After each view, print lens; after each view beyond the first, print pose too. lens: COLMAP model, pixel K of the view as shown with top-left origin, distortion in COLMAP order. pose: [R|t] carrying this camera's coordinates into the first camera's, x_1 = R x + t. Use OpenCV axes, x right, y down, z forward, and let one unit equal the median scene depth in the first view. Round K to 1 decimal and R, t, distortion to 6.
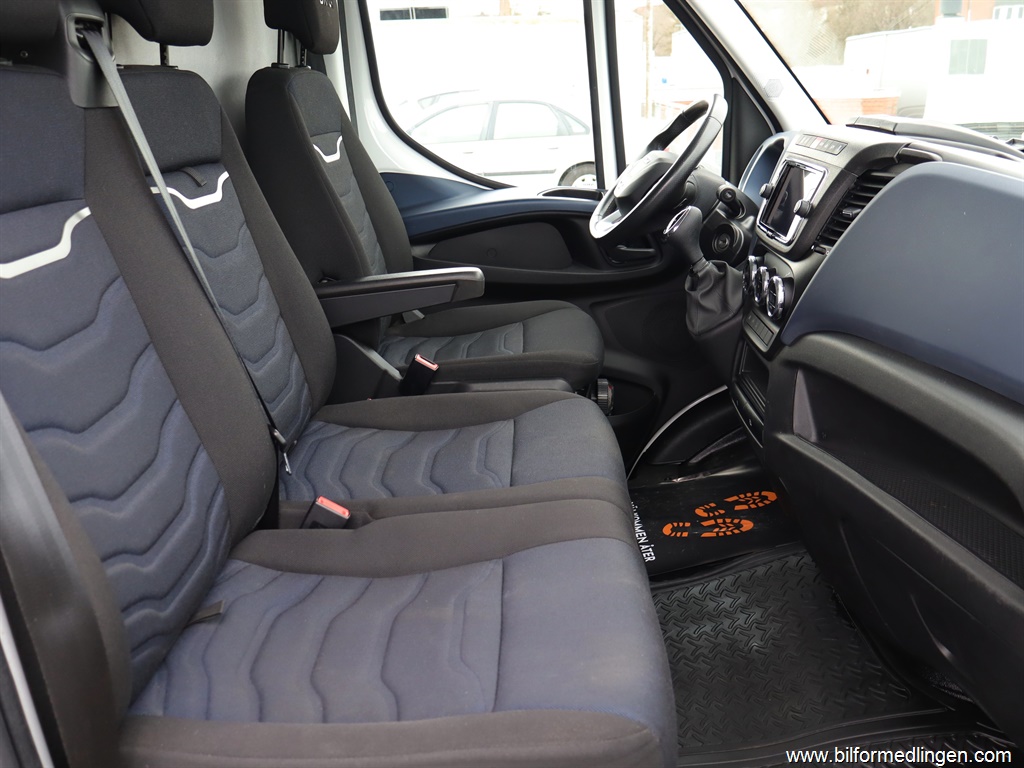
lens RADIAL K [[964.7, 0, 512.0], [0, 964.7, 384.0], [0, 0, 1]] dist [-0.002345, 0.012403]
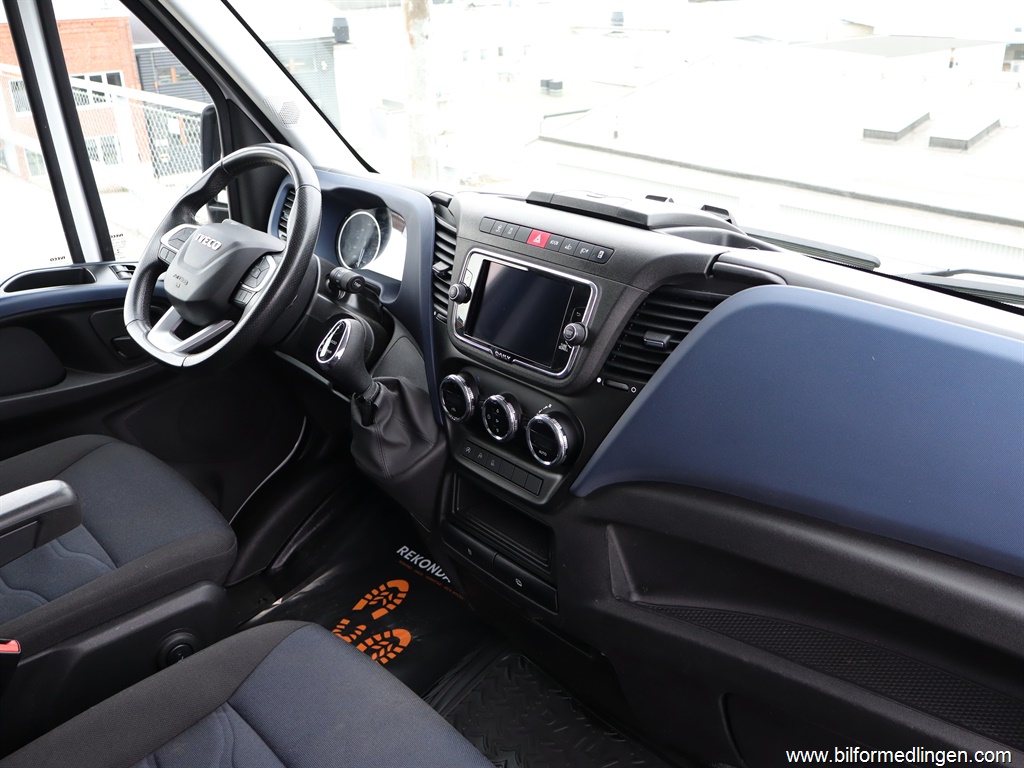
lens RADIAL K [[964.7, 0, 512.0], [0, 964.7, 384.0], [0, 0, 1]] dist [-0.002345, 0.012403]
pose [[0.734597, -0.257172, 0.627878, -0.202936], [0.204752, 0.966267, 0.156219, -0.225246], [-0.646873, 0.013802, 0.762473, 0.343913]]
